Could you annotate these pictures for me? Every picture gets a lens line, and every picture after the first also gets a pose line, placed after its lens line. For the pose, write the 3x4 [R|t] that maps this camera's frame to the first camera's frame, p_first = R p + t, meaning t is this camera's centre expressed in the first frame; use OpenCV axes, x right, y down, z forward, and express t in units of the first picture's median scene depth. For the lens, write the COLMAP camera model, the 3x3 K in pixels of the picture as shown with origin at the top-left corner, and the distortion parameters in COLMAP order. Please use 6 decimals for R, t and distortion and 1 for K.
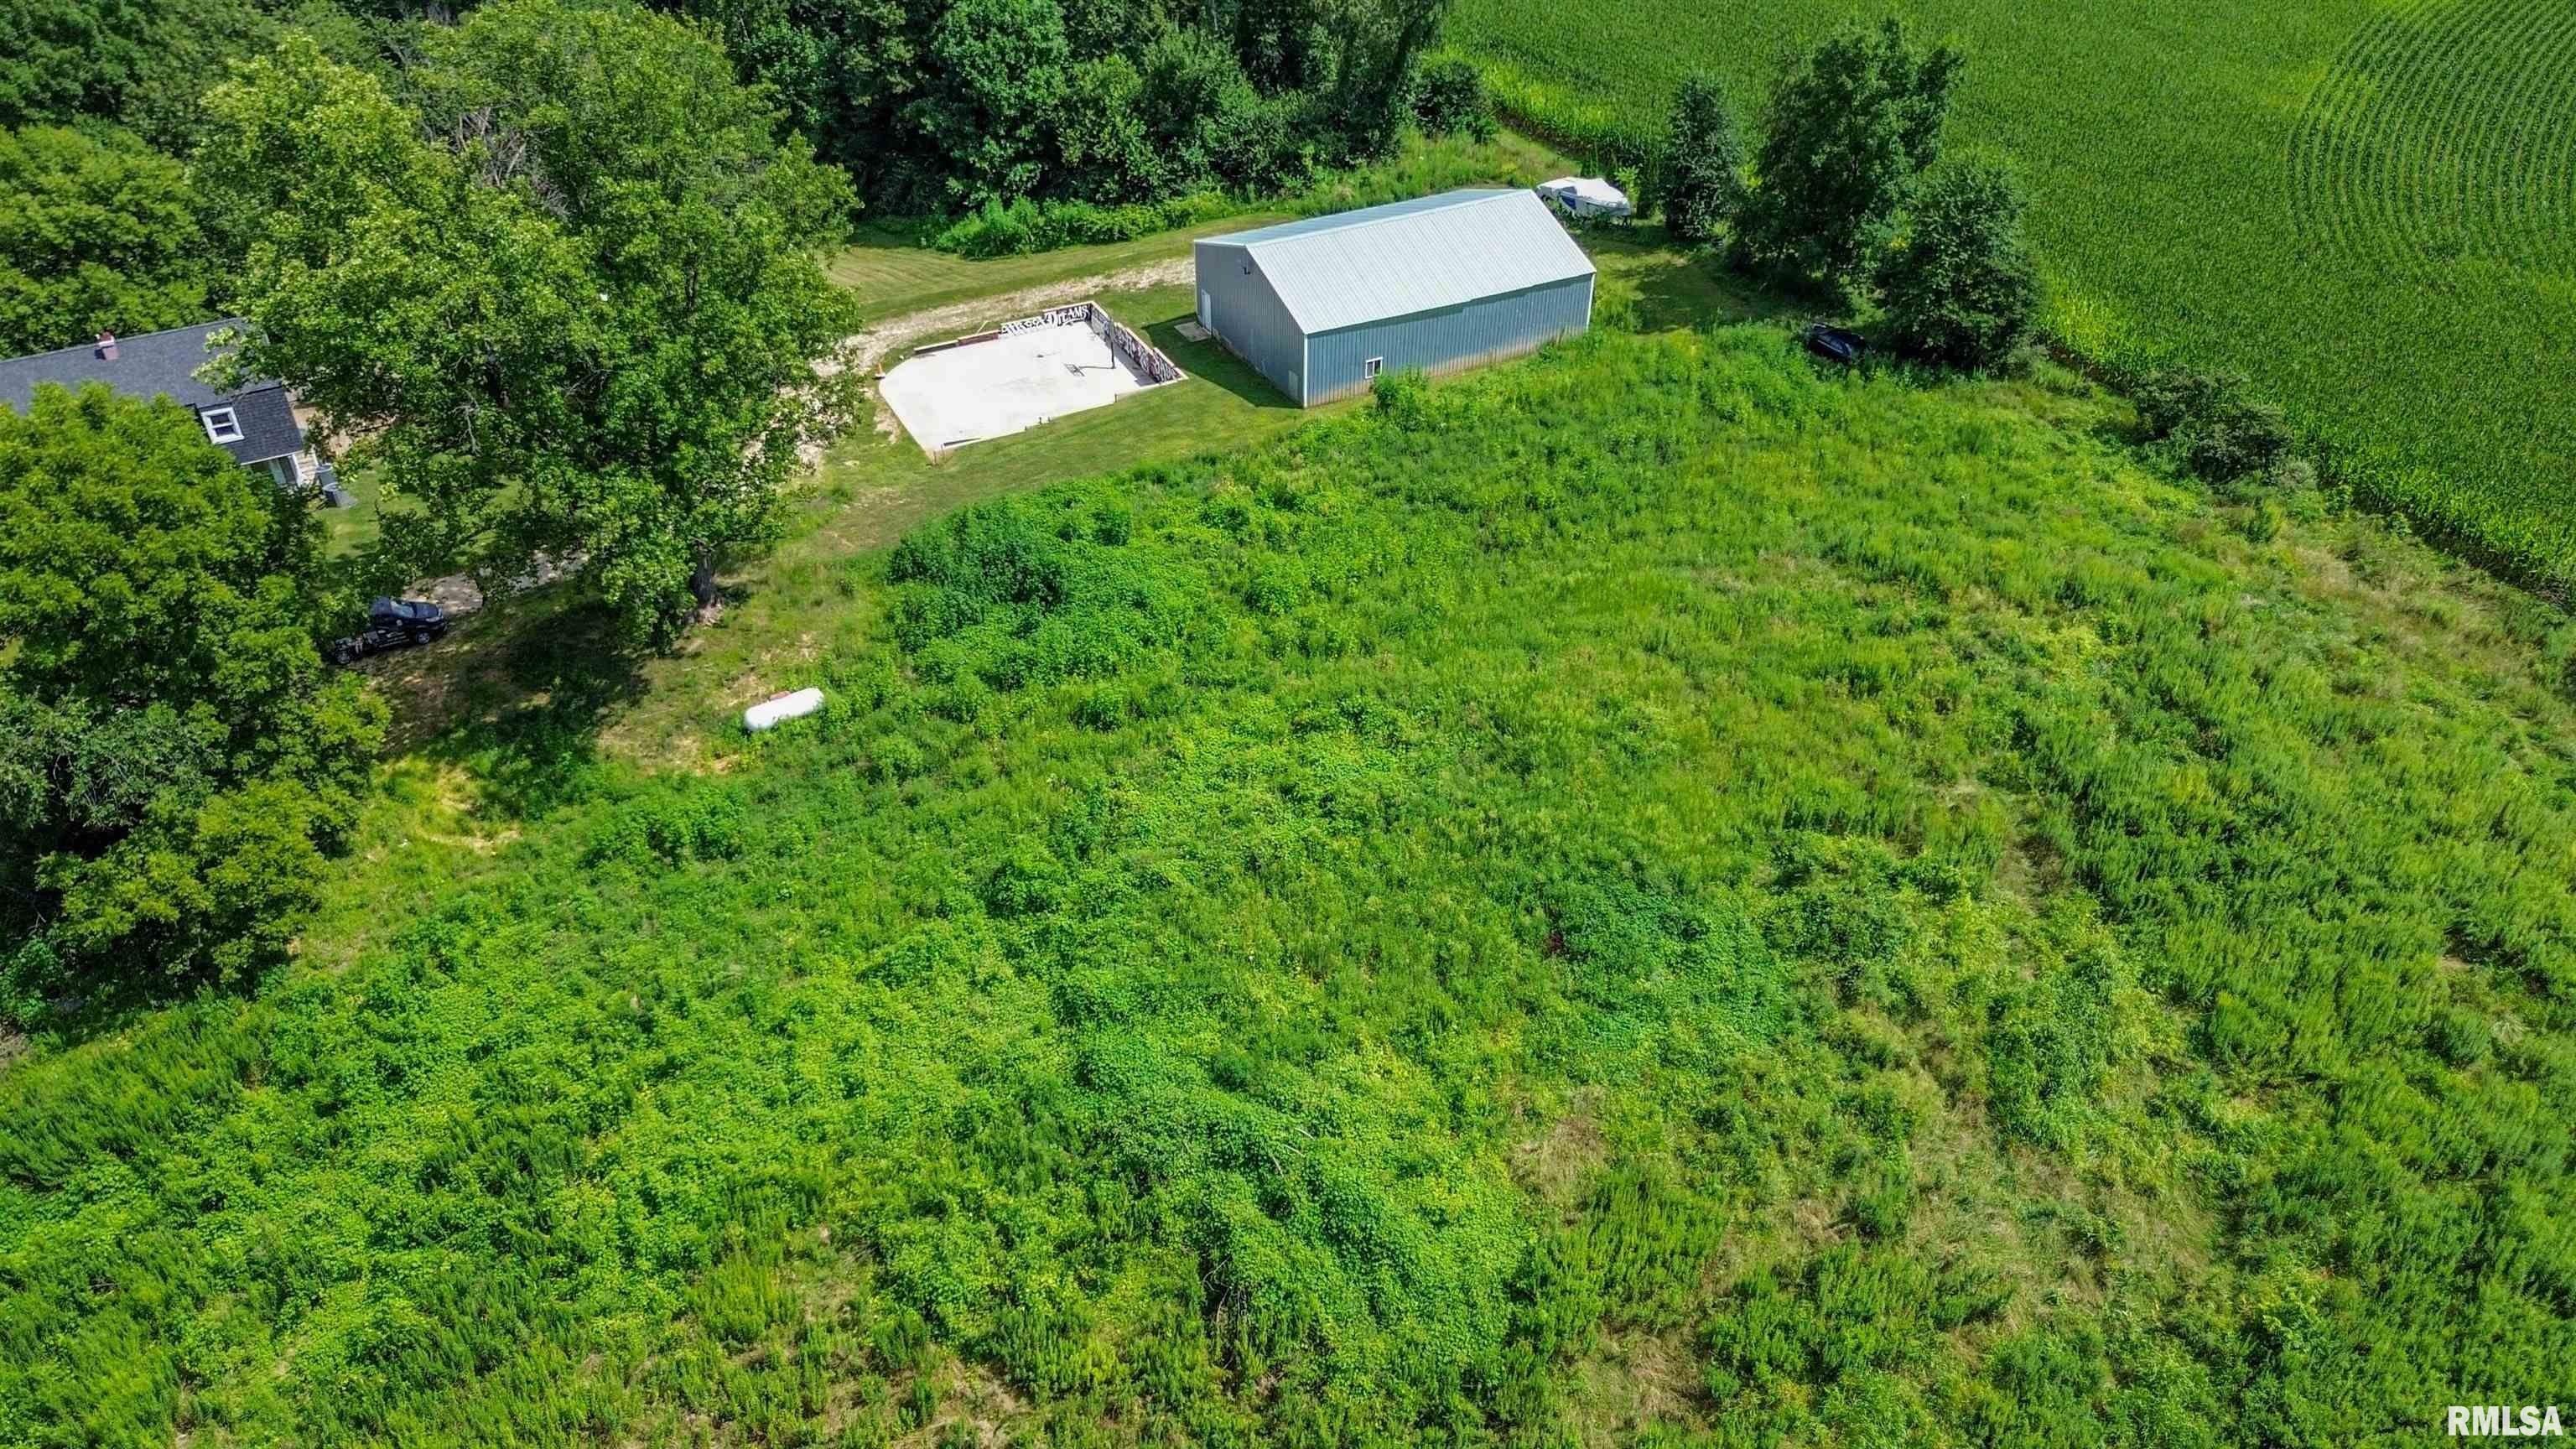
lens RADIAL K [[1839.0, 0, 1299.2], [0, 1839.0, 714.5], [0, 0, 1]] dist [0.057041, -0.044294]
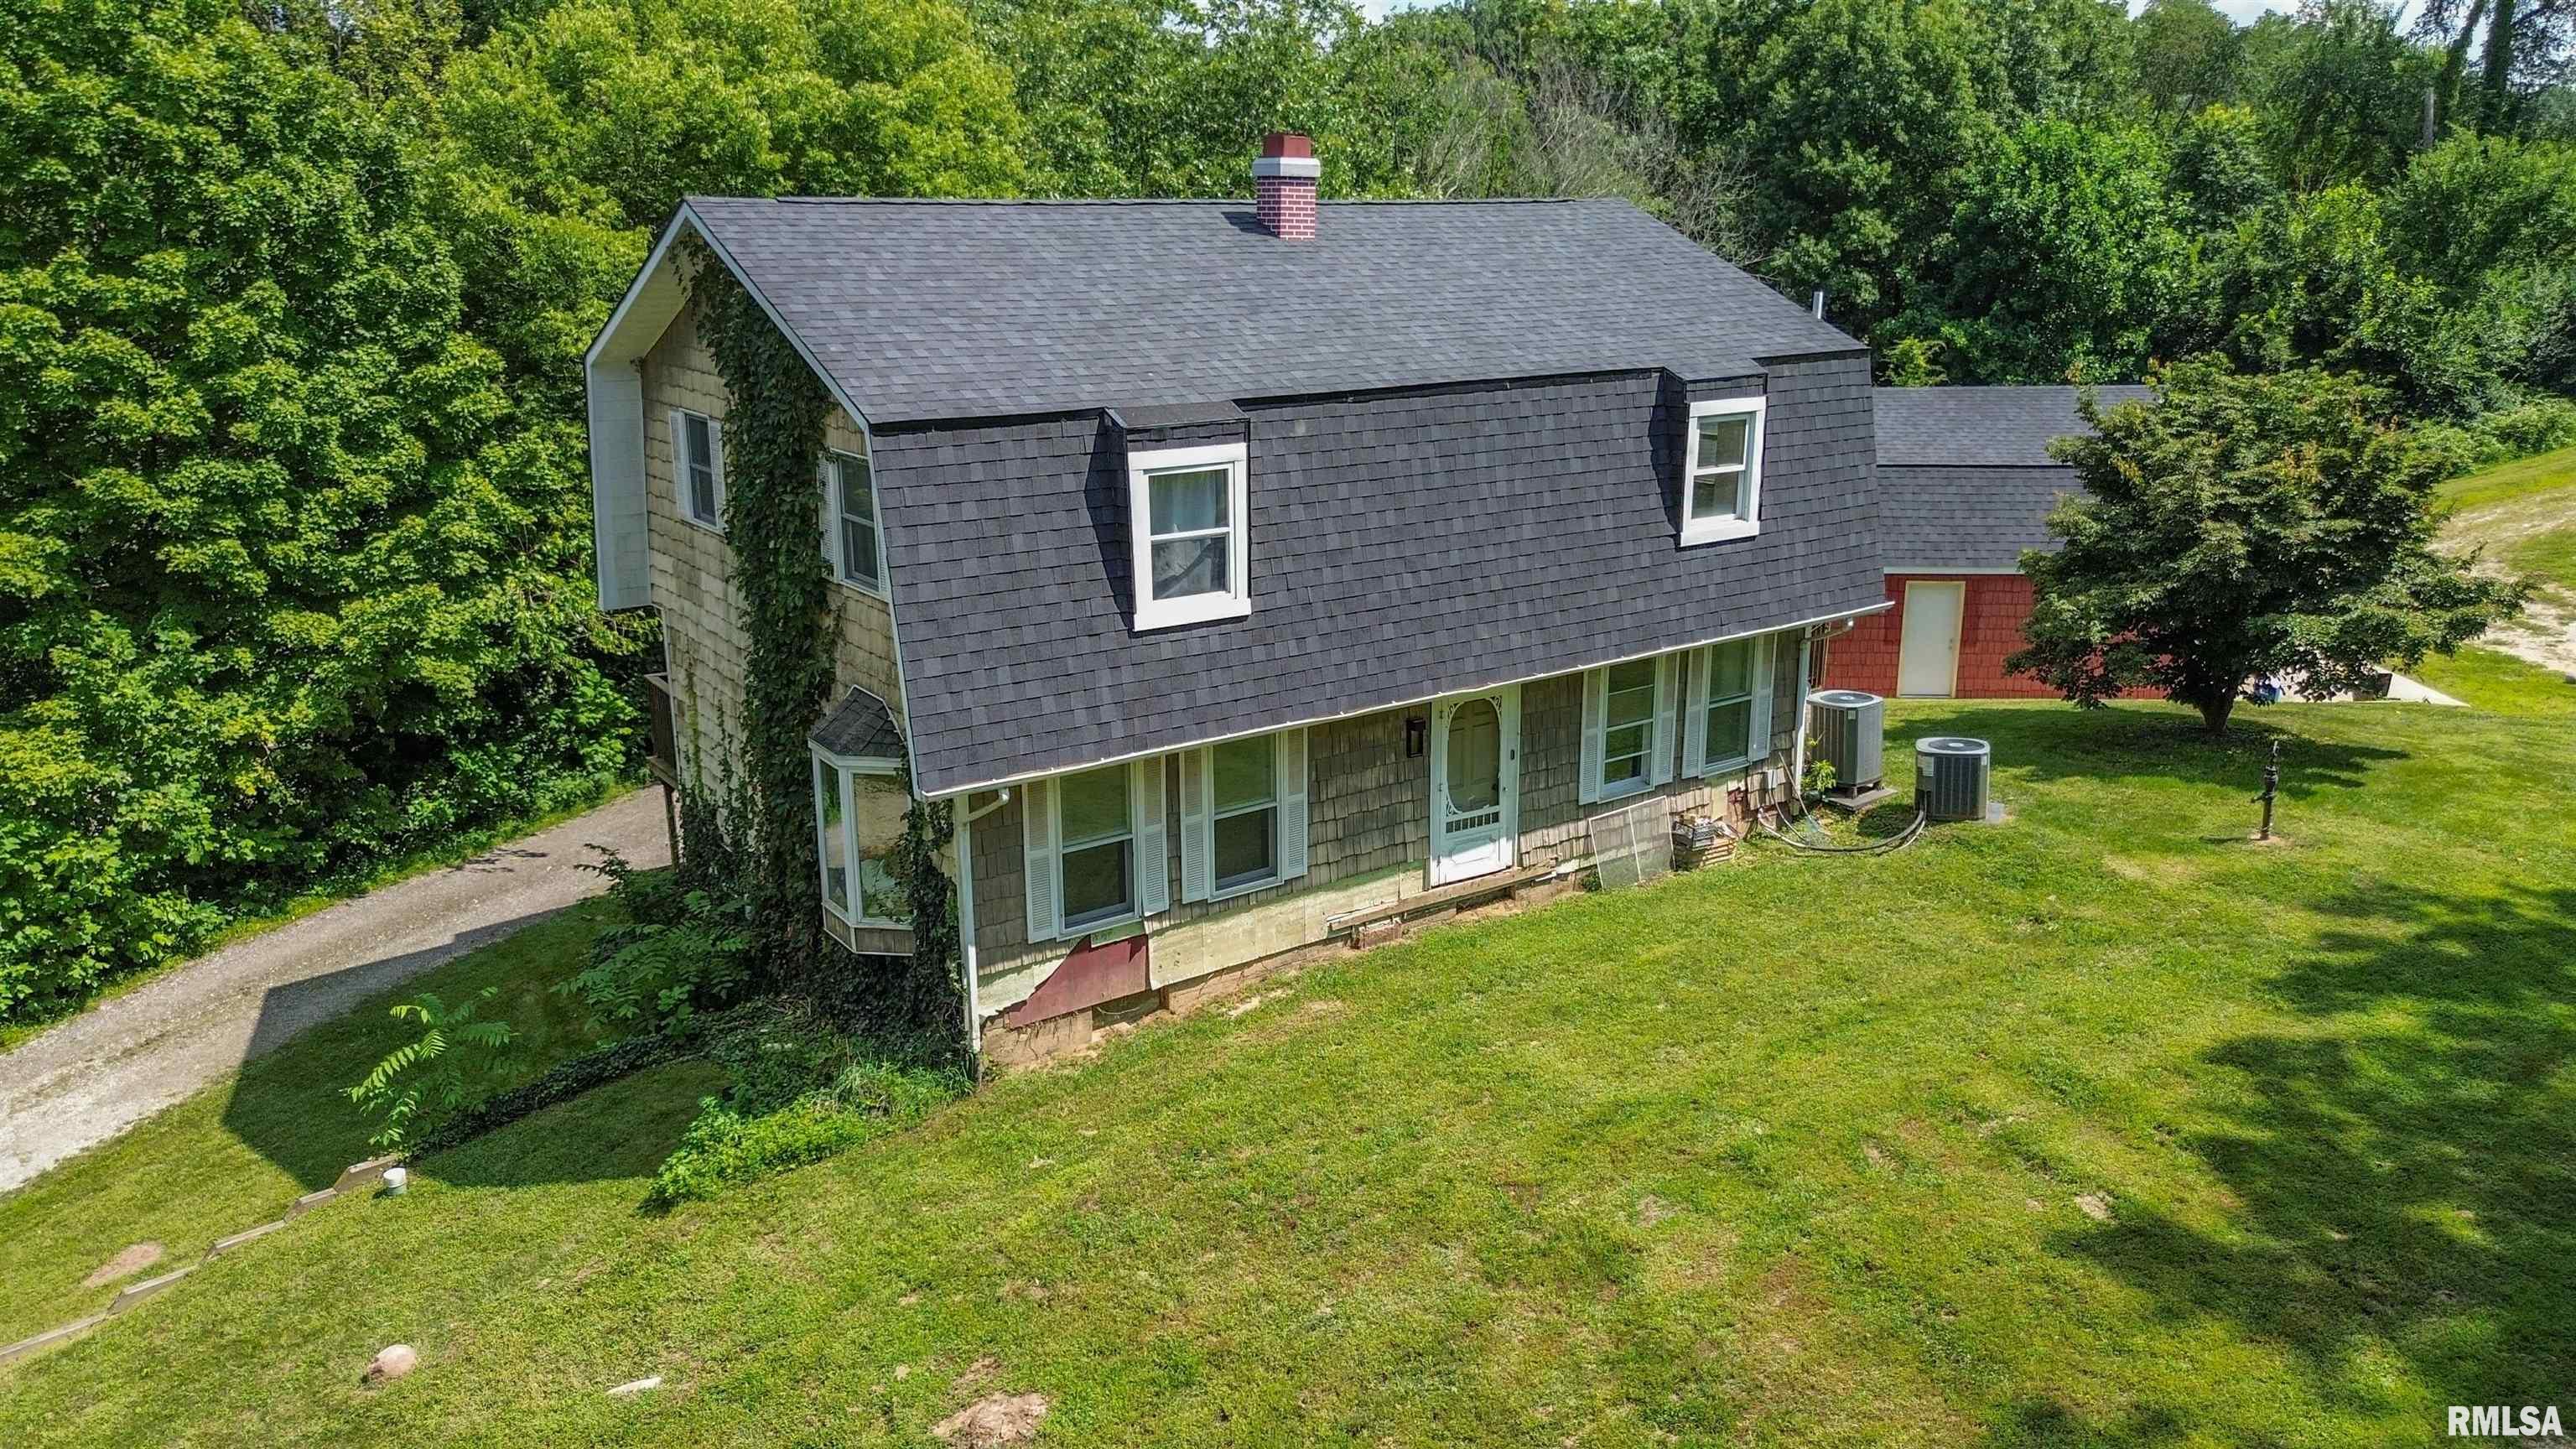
lens RADIAL K [[1839.0, 0, 1308.1], [0, 1839.0, 742.6], [0, 0, 1]] dist [0.057041, -0.044294]
pose [[0.995521, -0.040085, 0.085625, -0.484973], [0.066926, 0.938486, -0.338770, -0.029297], [-0.066779, 0.342983, 0.936965, 0.579790]]
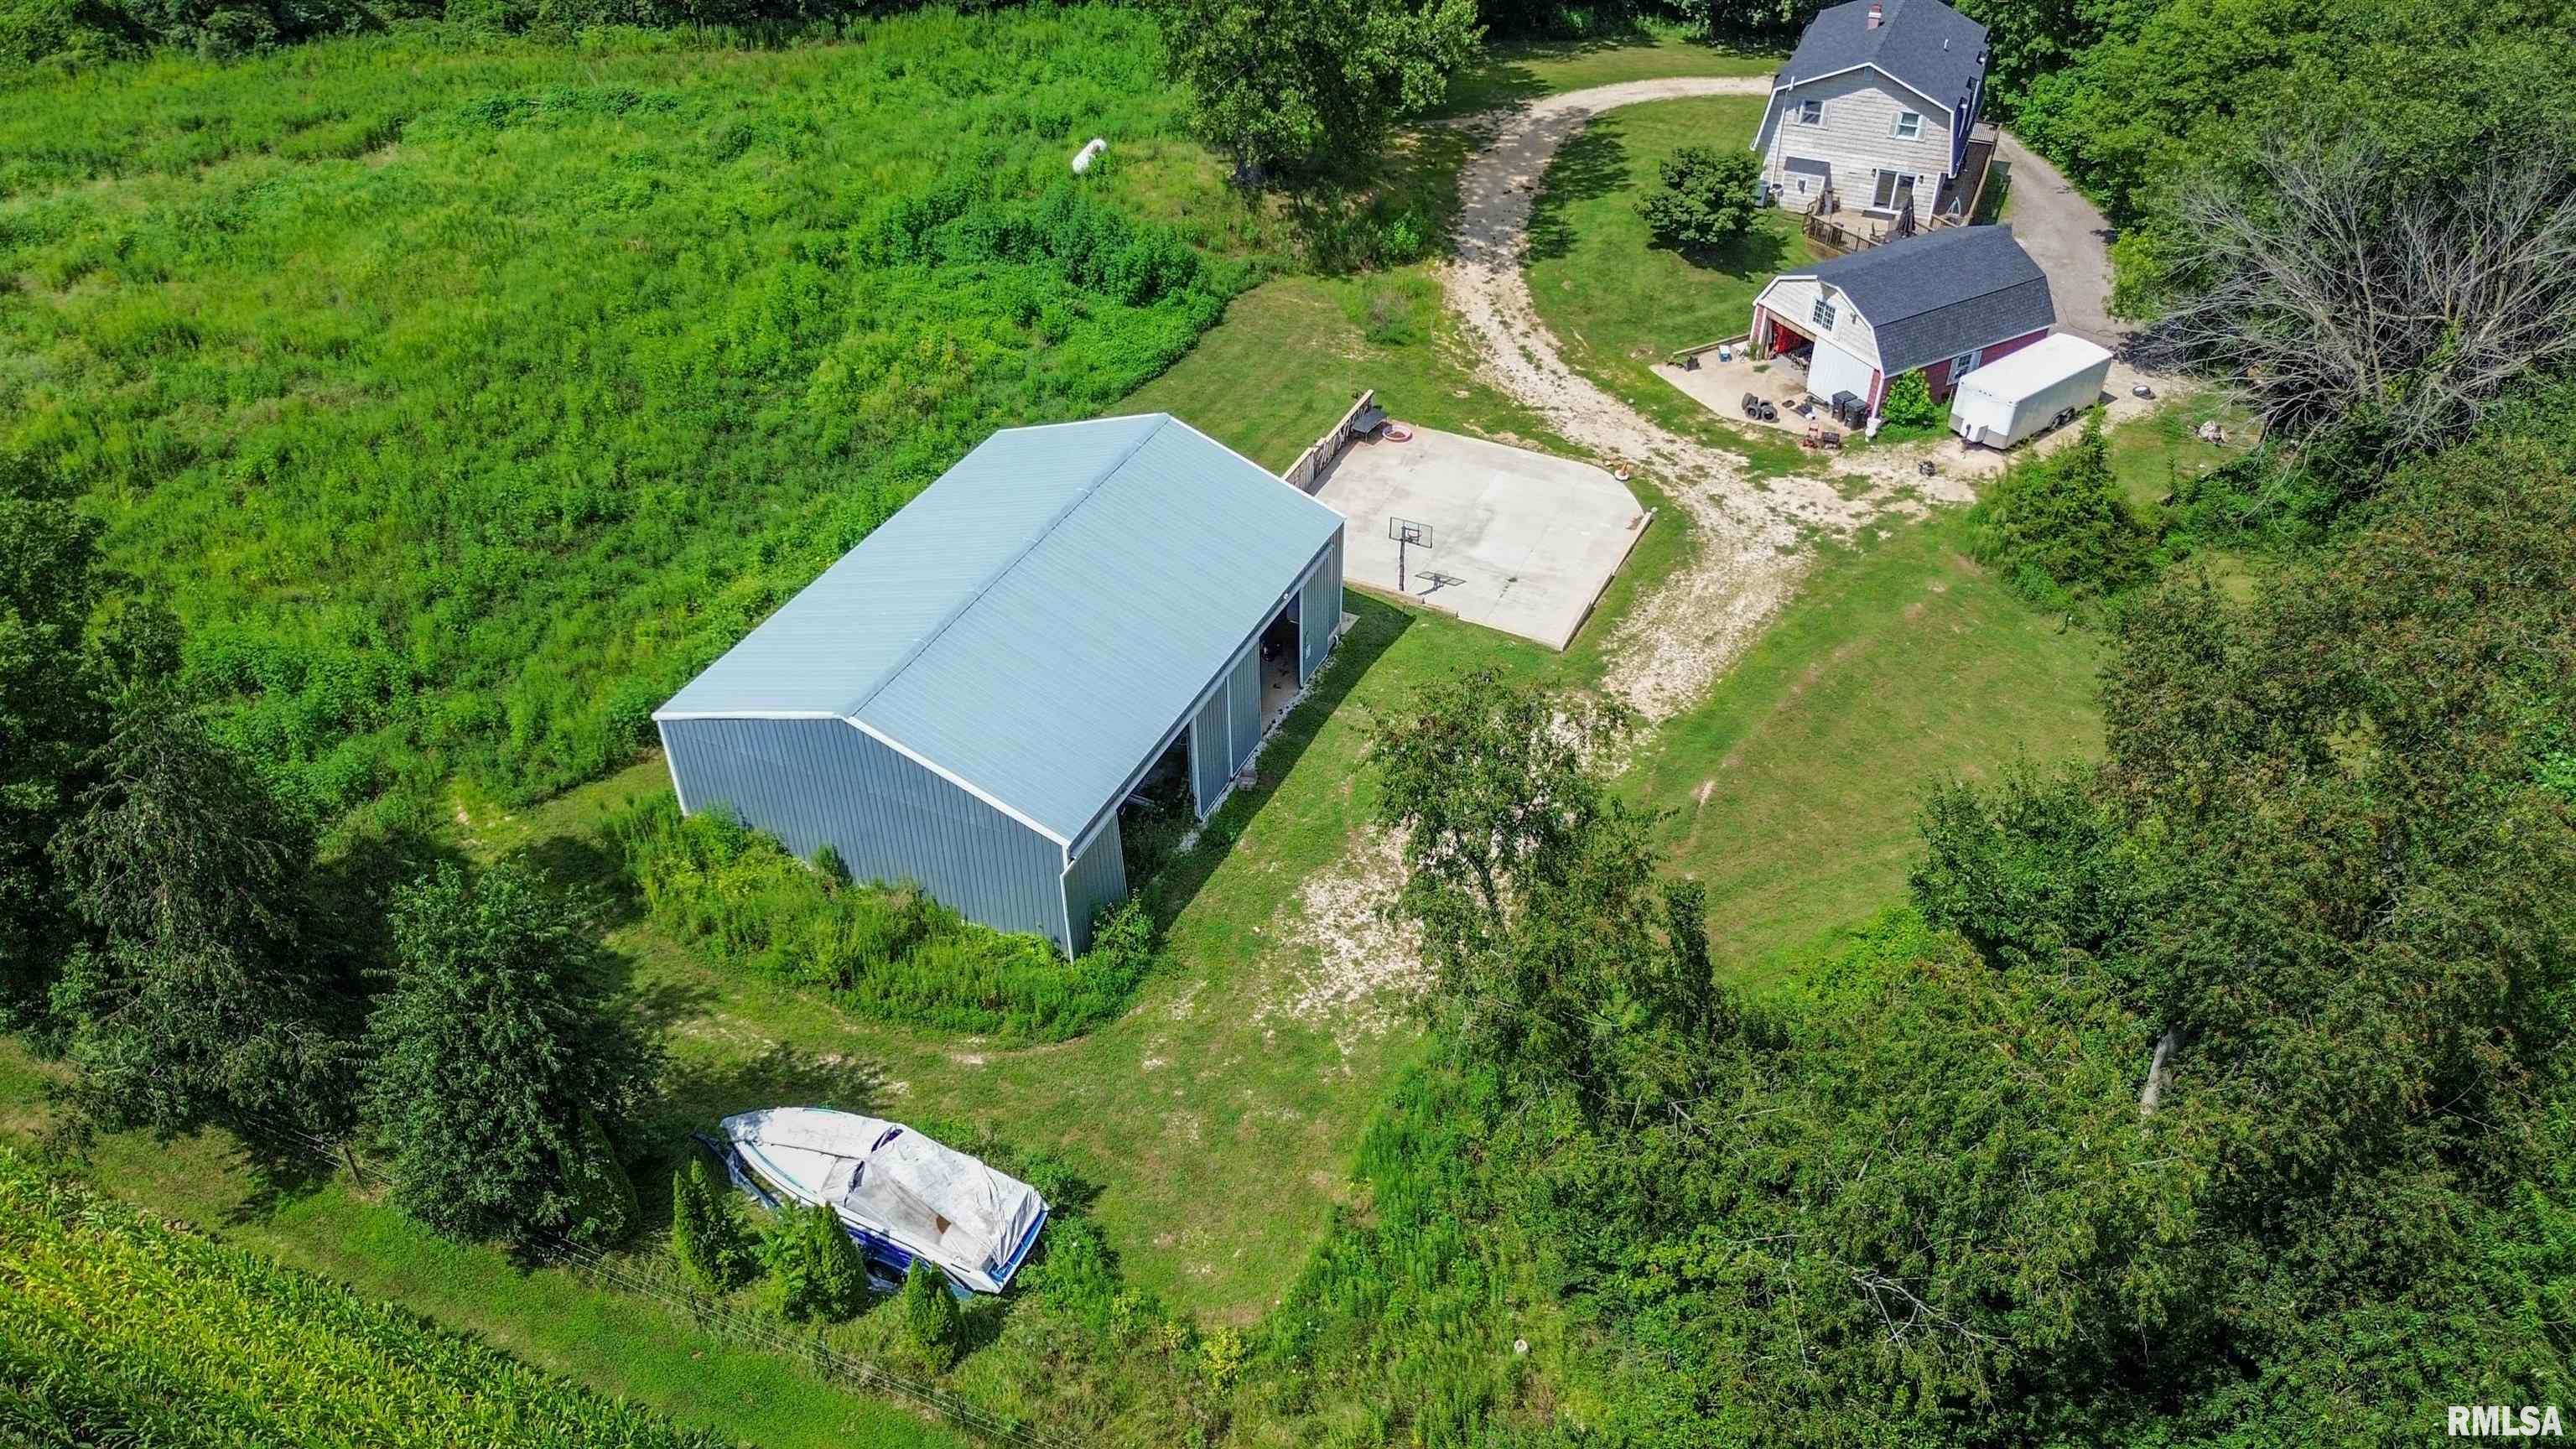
lens RADIAL K [[1839.0, 0, 1295.2], [0, 1839.0, 715.5], [0, 0, 1]] dist [0.057041, -0.044294]
pose [[-0.798039, 0.361025, -0.482488, 0.228357], [-0.365463, 0.346658, 0.863867, -0.643300], [0.479136, 0.865731, -0.144705, 0.993136]]
